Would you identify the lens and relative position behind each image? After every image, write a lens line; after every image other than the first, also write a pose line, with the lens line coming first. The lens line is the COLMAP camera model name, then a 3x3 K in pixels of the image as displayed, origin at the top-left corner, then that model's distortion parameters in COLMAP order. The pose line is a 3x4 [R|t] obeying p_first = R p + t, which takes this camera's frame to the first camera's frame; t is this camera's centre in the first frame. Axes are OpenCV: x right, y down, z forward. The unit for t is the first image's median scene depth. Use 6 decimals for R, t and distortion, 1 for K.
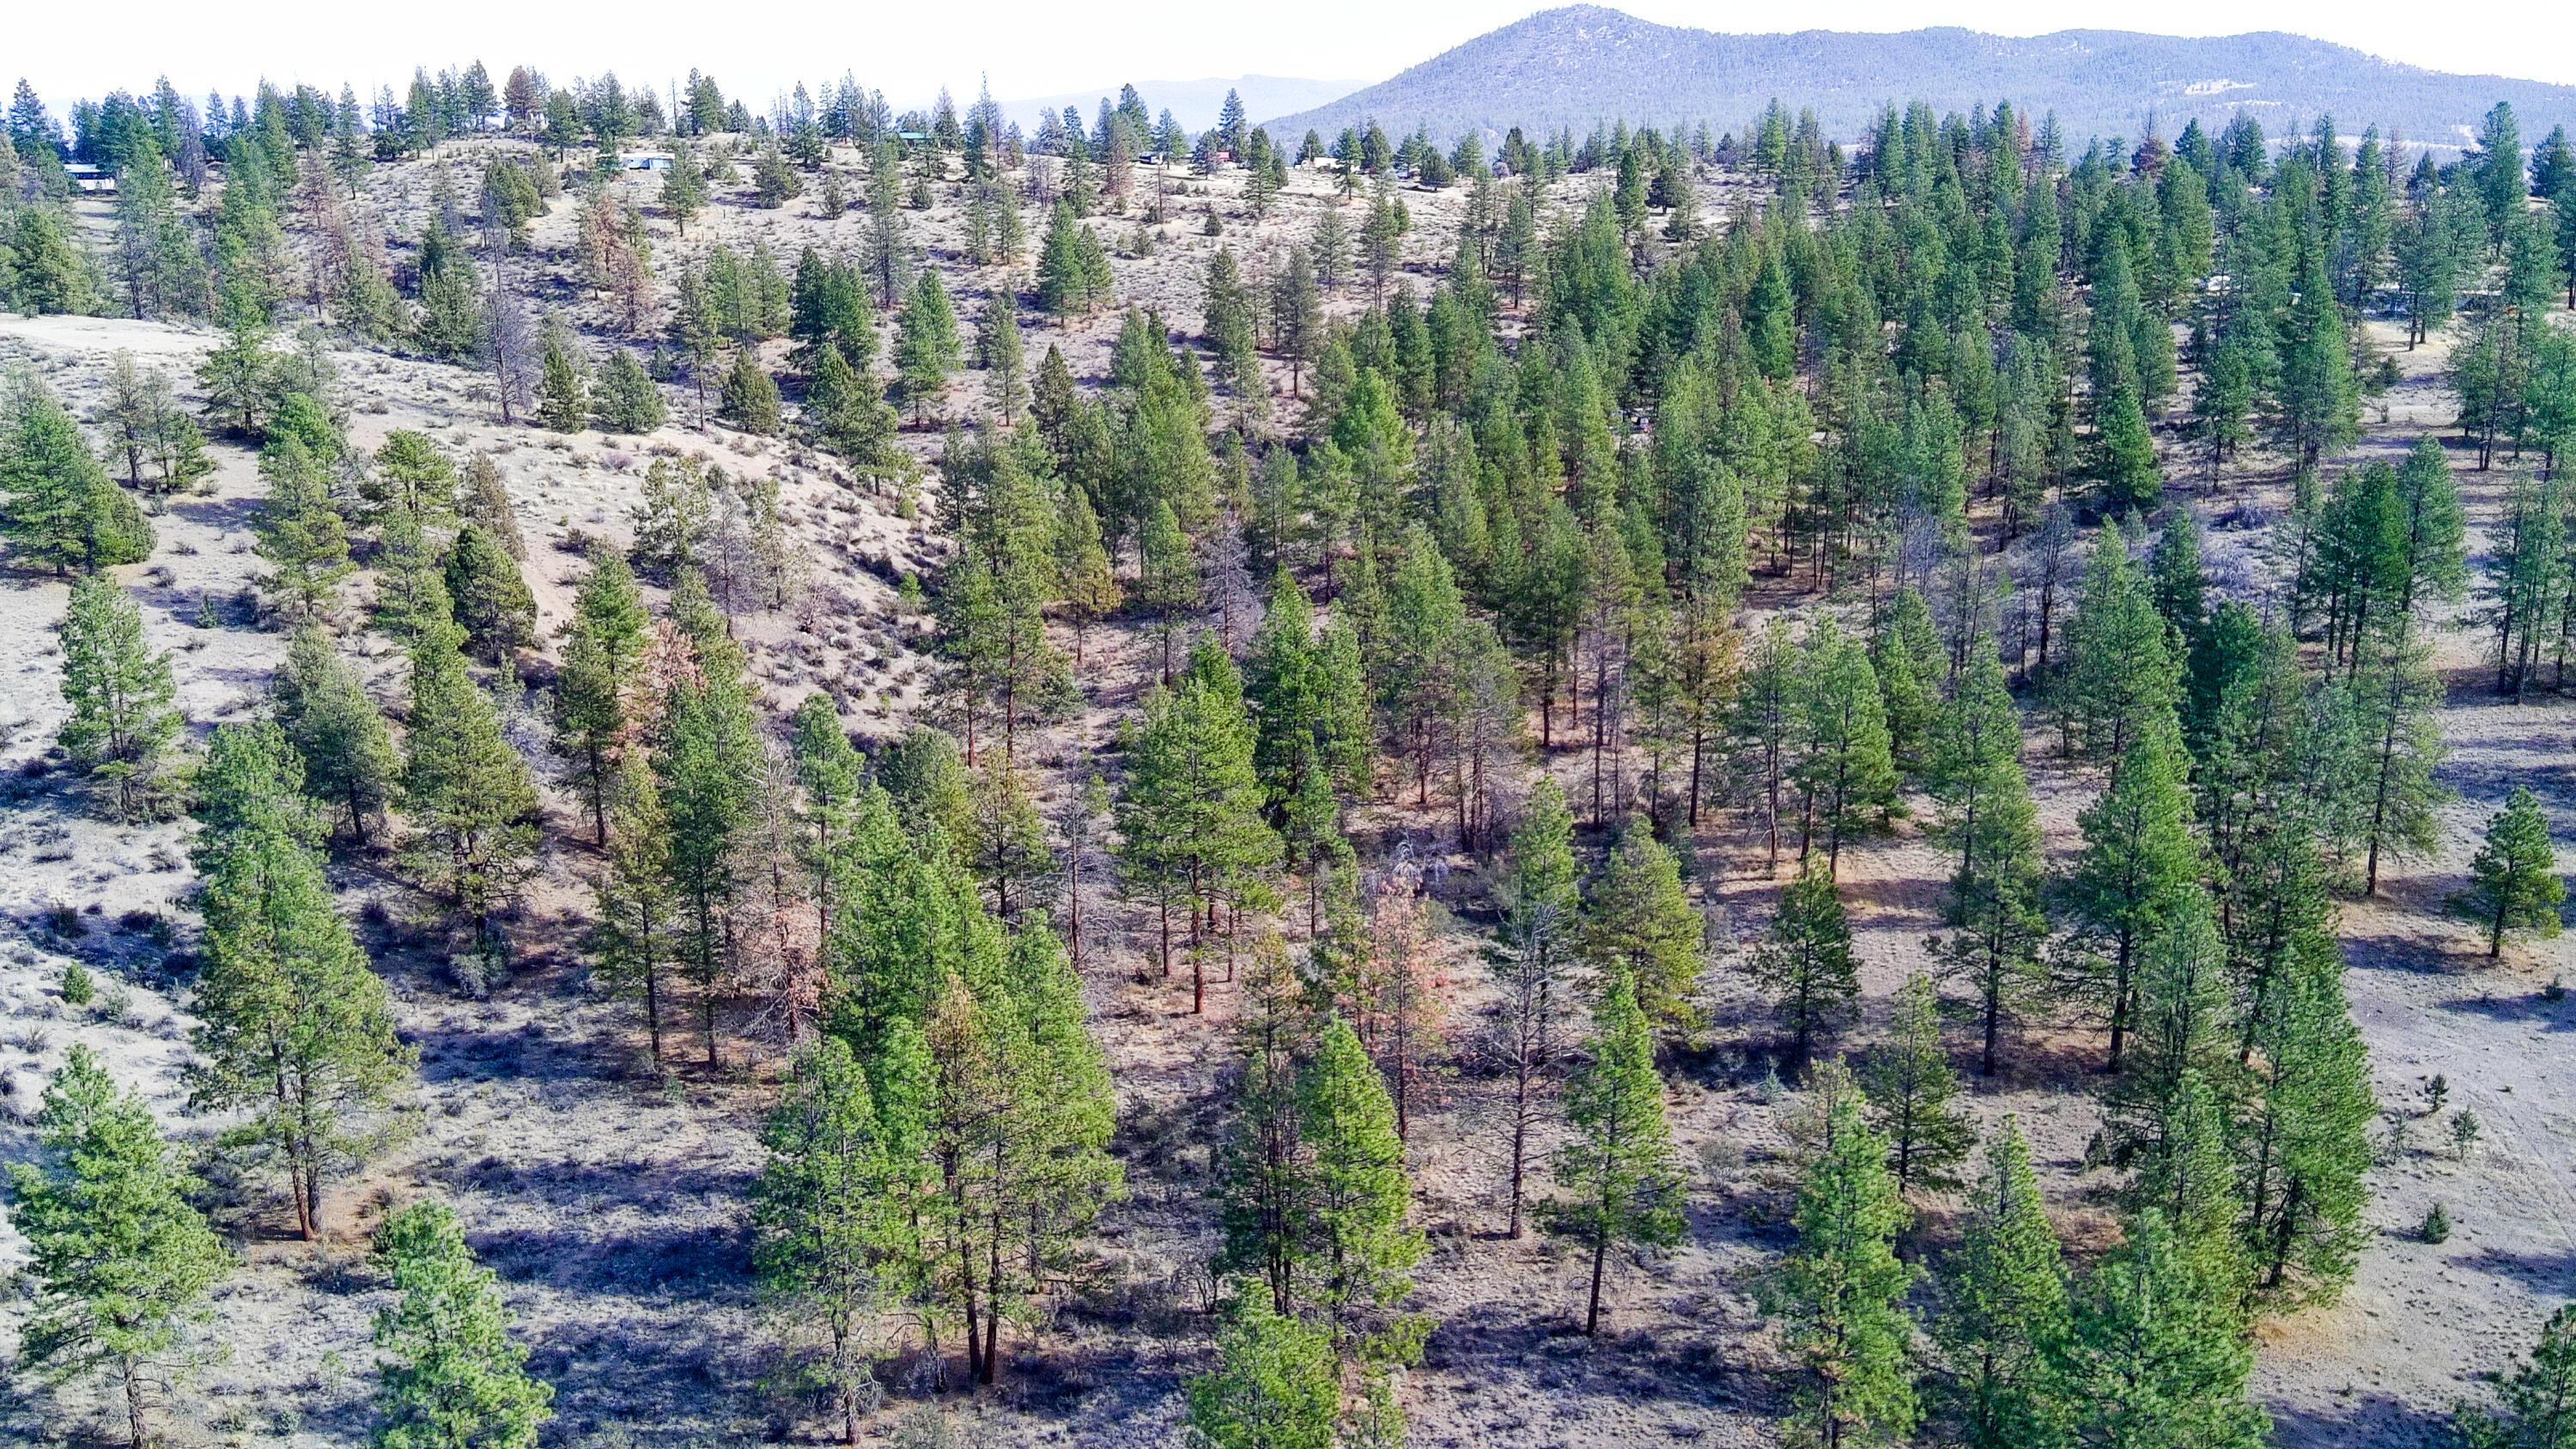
lens RADIAL K [[2113.3, 0, 1286.7], [0, 2113.3, 711.1], [0, 0, 1]] dist [0.120859, -0.195880]
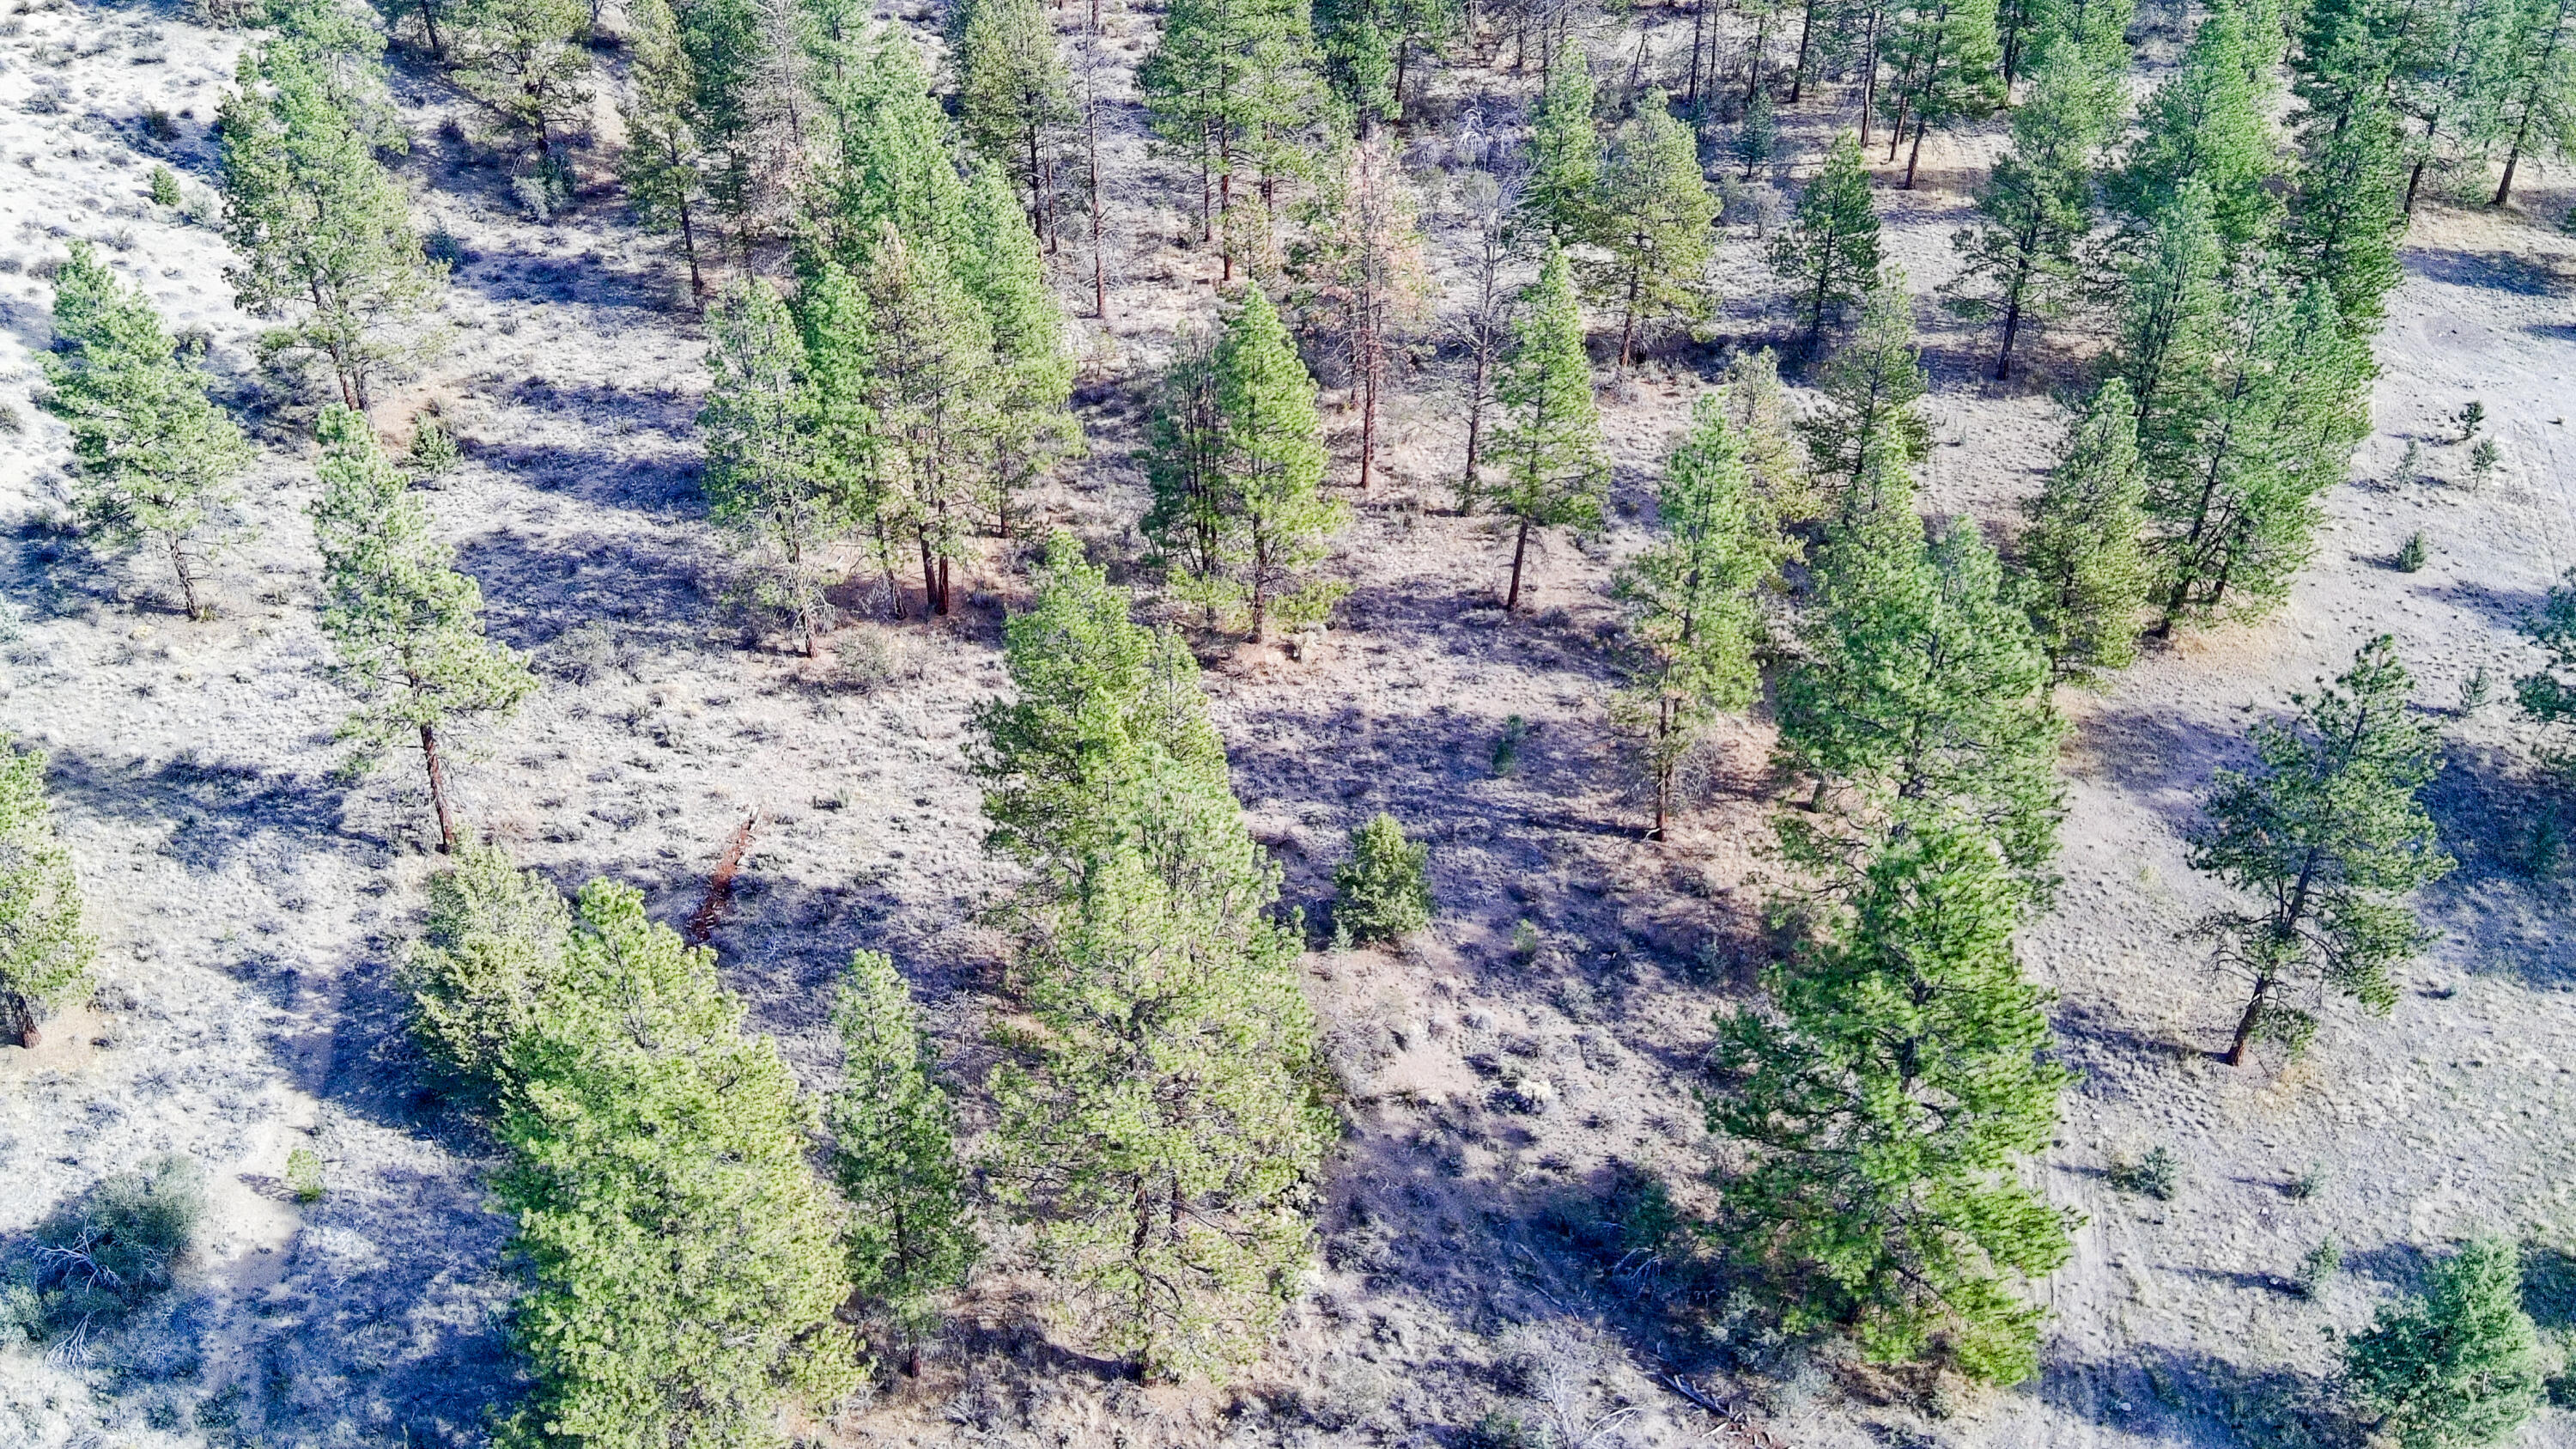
lens RADIAL K [[2113.3, 0, 1286.7], [0, 2113.3, 711.1], [0, 0, 1]] dist [0.120859, -0.195880]
pose [[0.992051, 0.072305, -0.102989, 0.119937], [-0.034082, 0.942236, 0.333212, 0.000588], [0.121133, -0.327053, 0.937210, 0.008673]]
